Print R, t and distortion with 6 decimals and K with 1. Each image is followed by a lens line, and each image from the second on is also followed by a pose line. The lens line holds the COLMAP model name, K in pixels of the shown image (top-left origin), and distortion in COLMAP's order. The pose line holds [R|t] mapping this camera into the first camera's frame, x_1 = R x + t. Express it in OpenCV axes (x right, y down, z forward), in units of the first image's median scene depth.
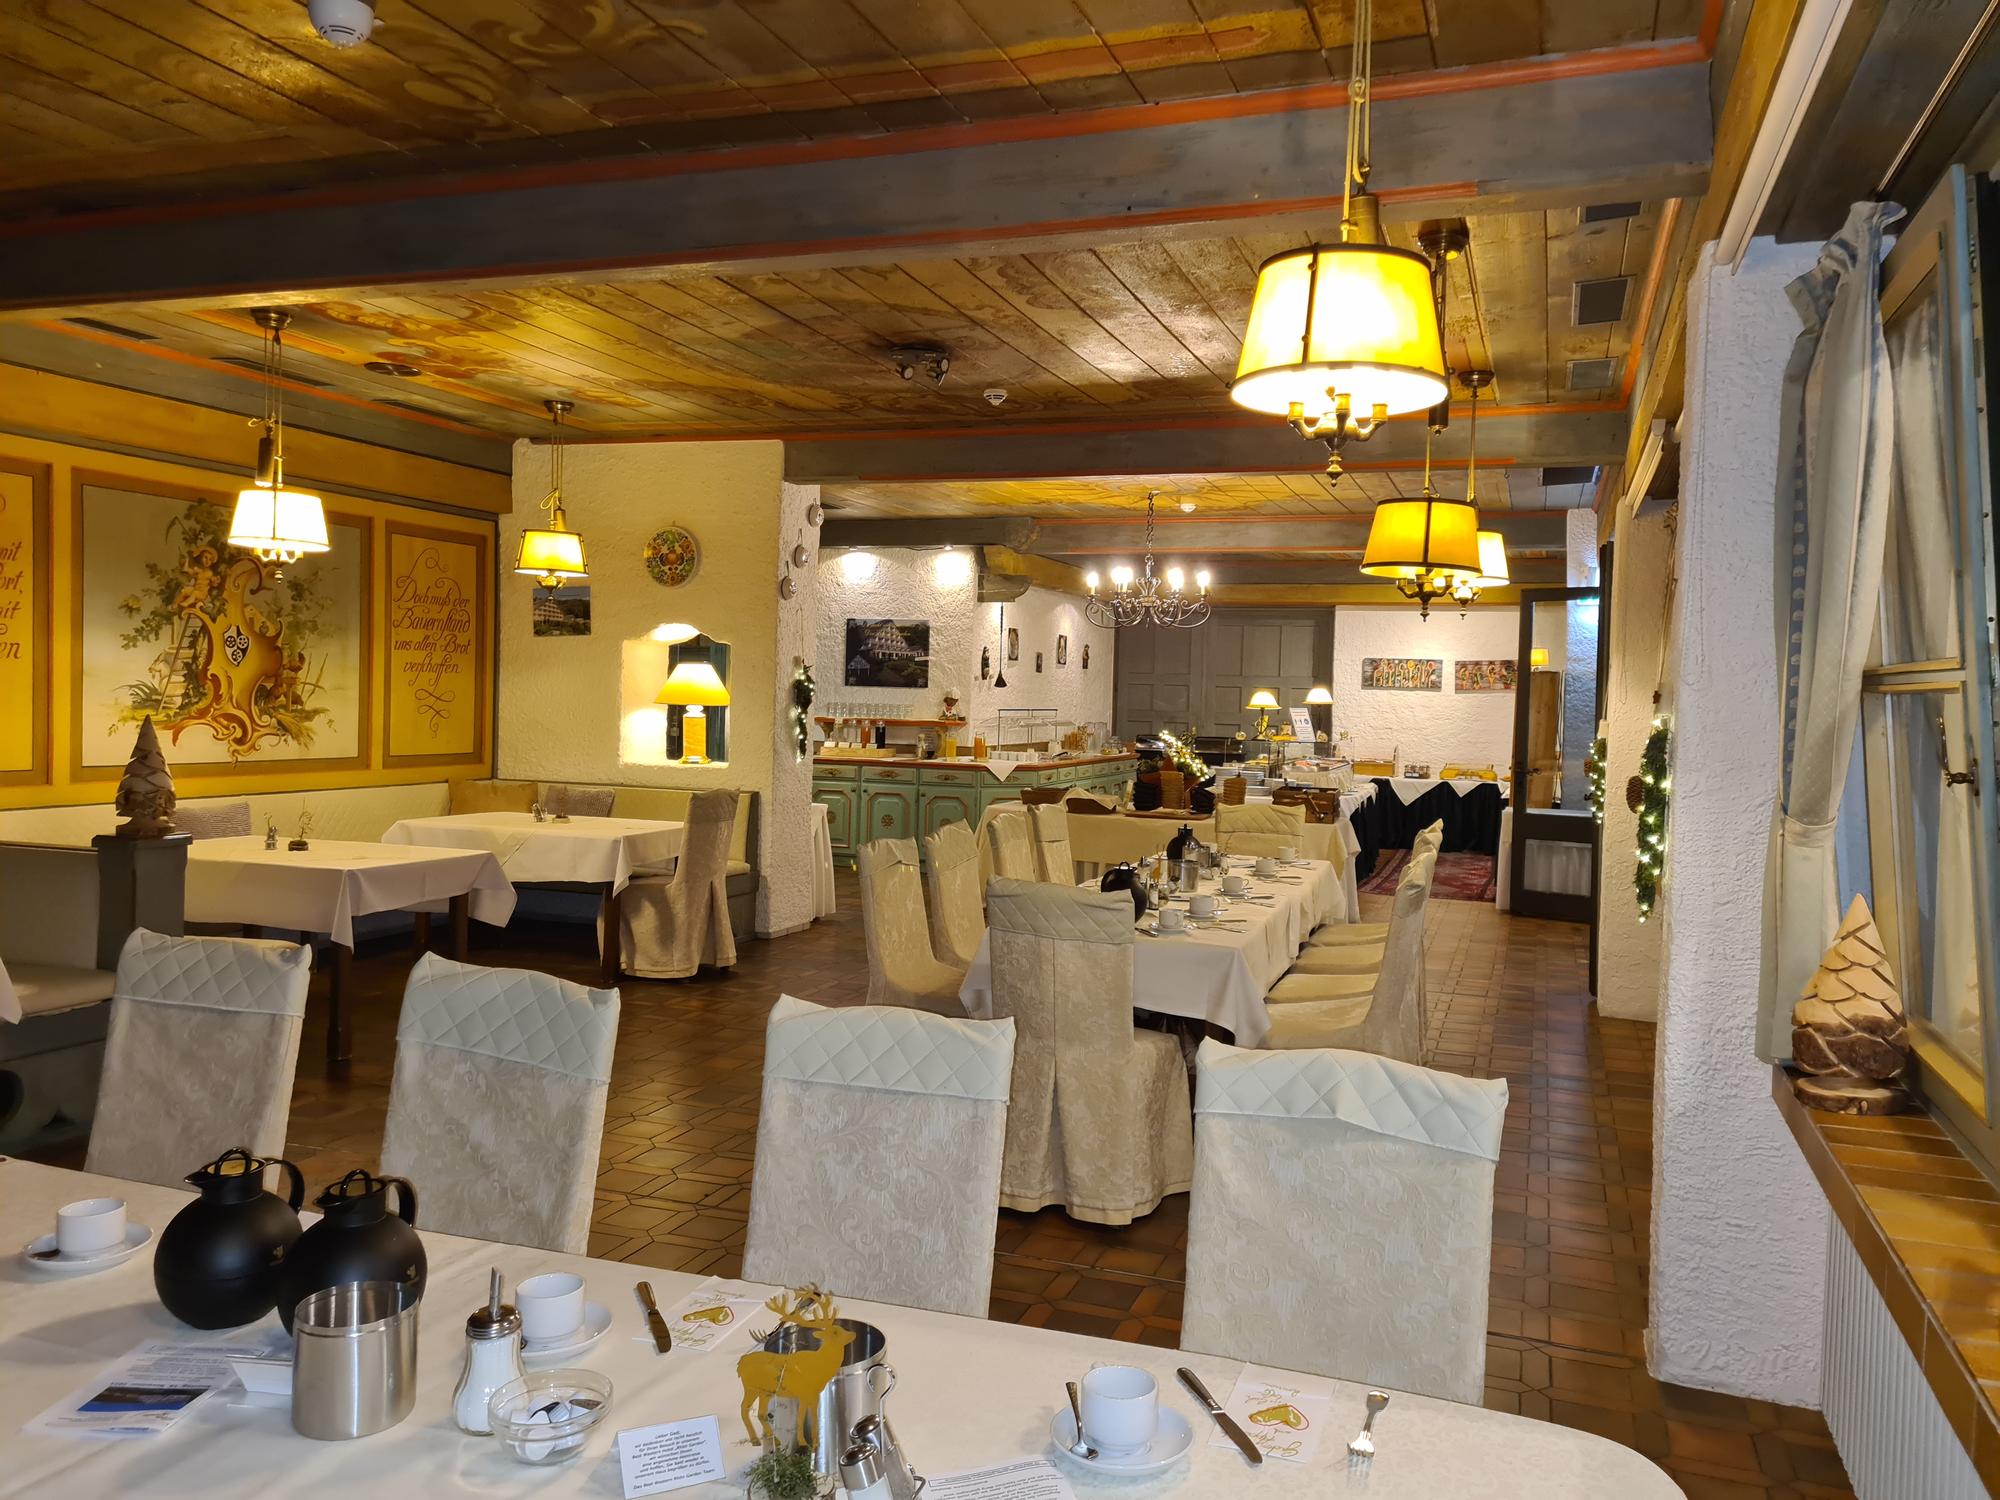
lens RADIAL K [[1456.9, 0, 996.1], [0, 1456.9, 731.1], [0, 0, 1]] dist [0.026489, -0.006152]
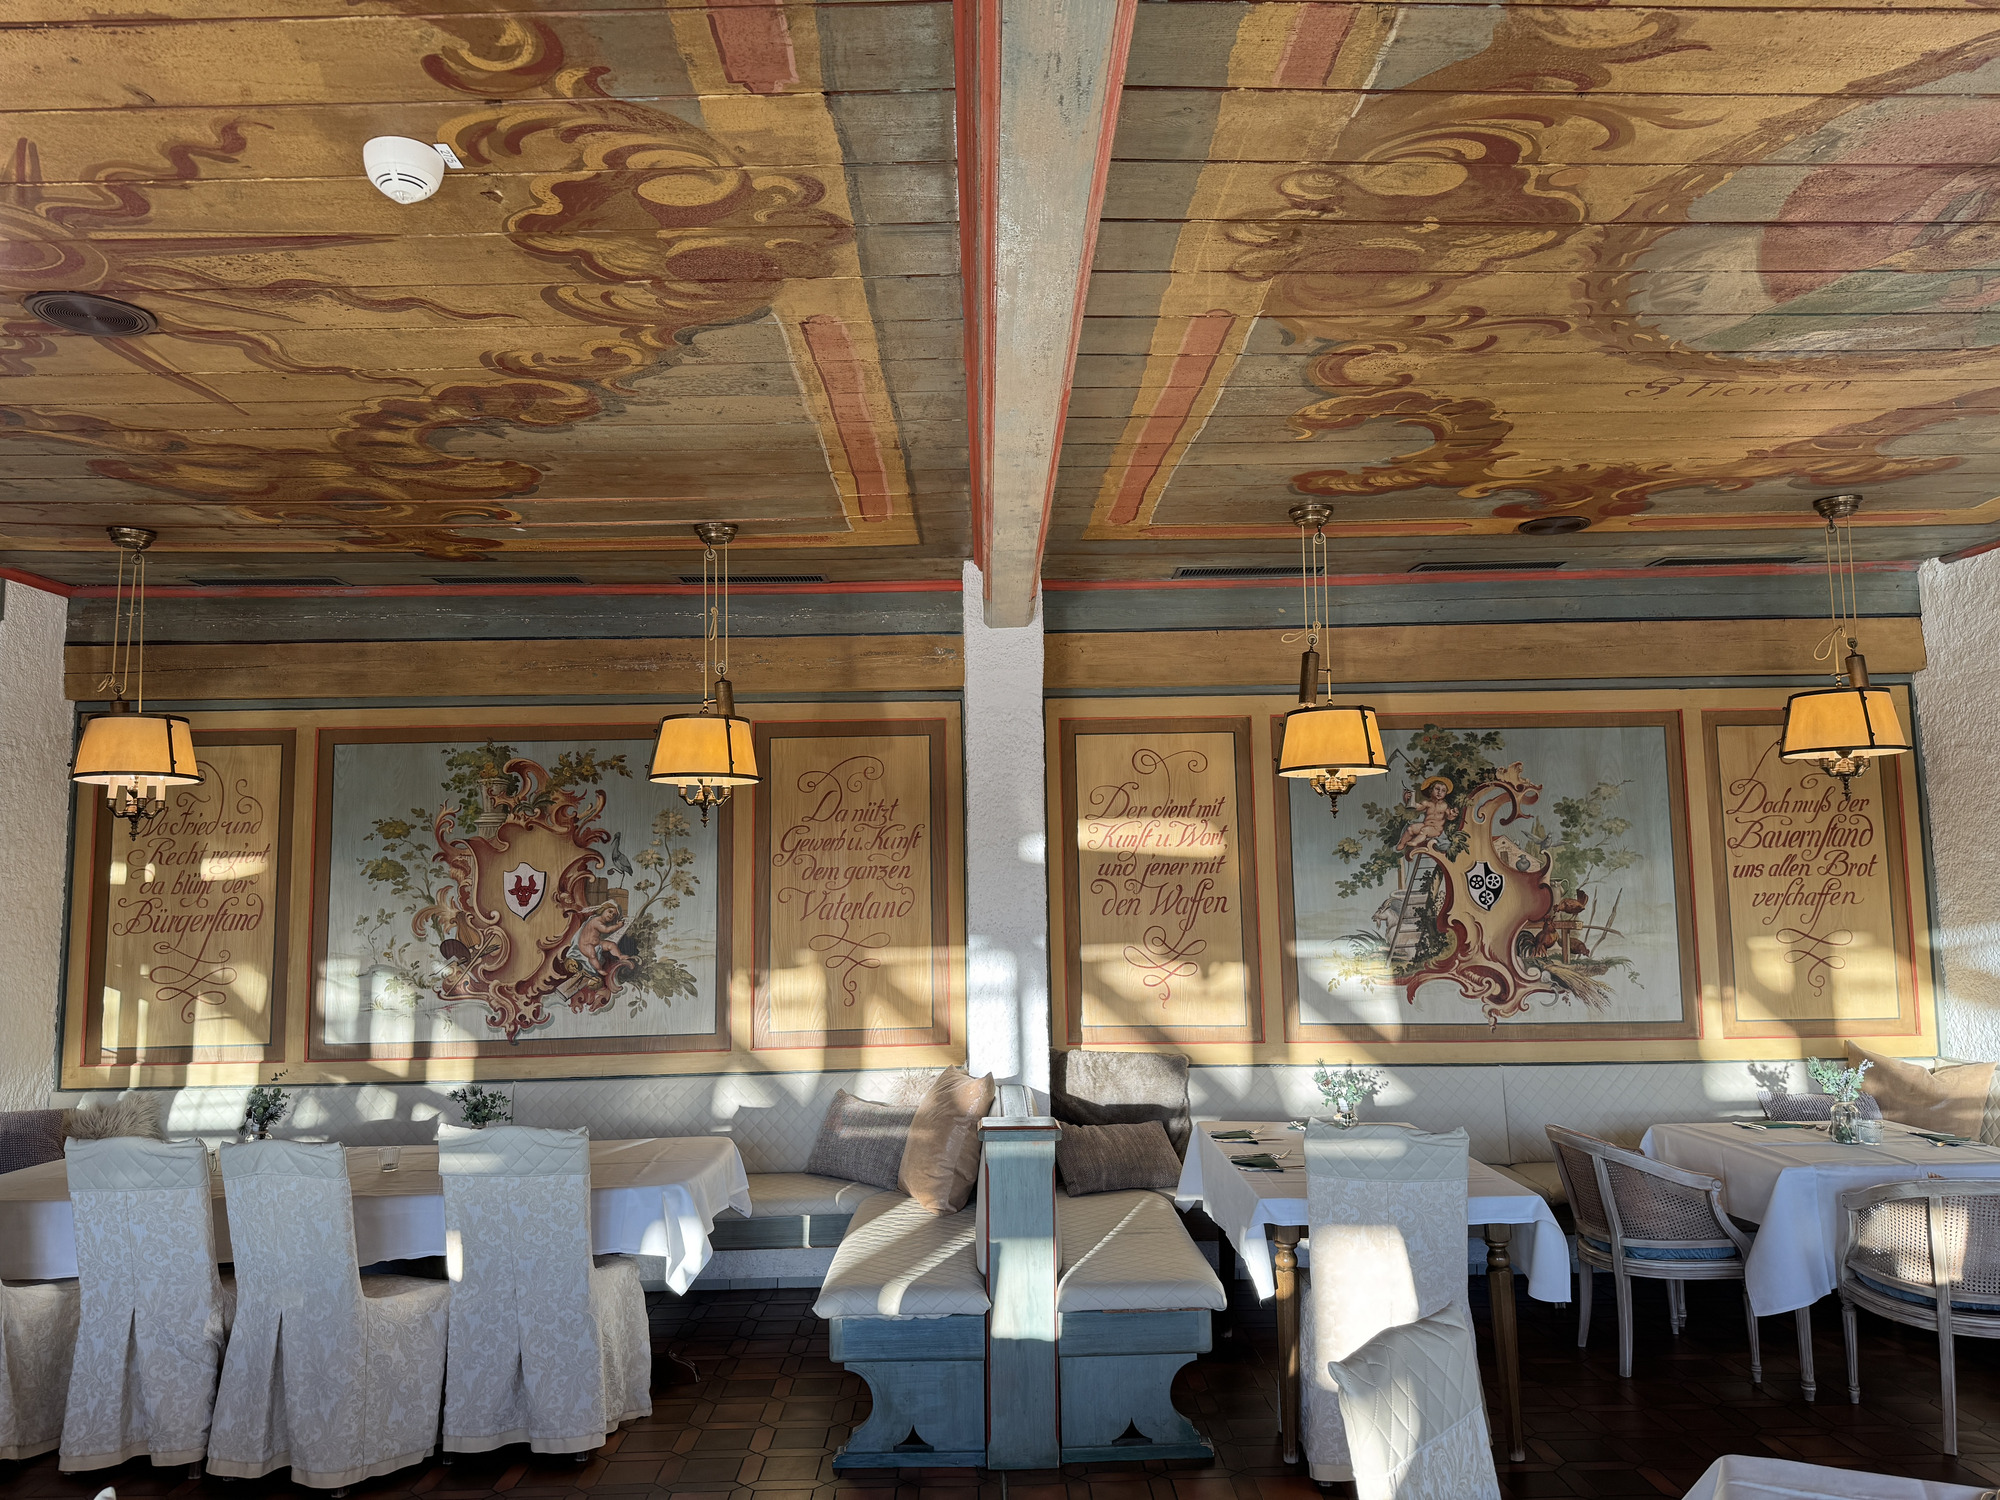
lens RADIAL K [[1386.5, 0, 1000.9], [0, 1386.5, 738.7], [0, 0, 1]] dist [0.025134, -0.006938]
pose [[0.357385, -0.139286, -0.923512, 0.136957], [0.001513, 0.988902, -0.148563, -0.021557], [0.933956, 0.051697, 0.353630, 0.414054]]
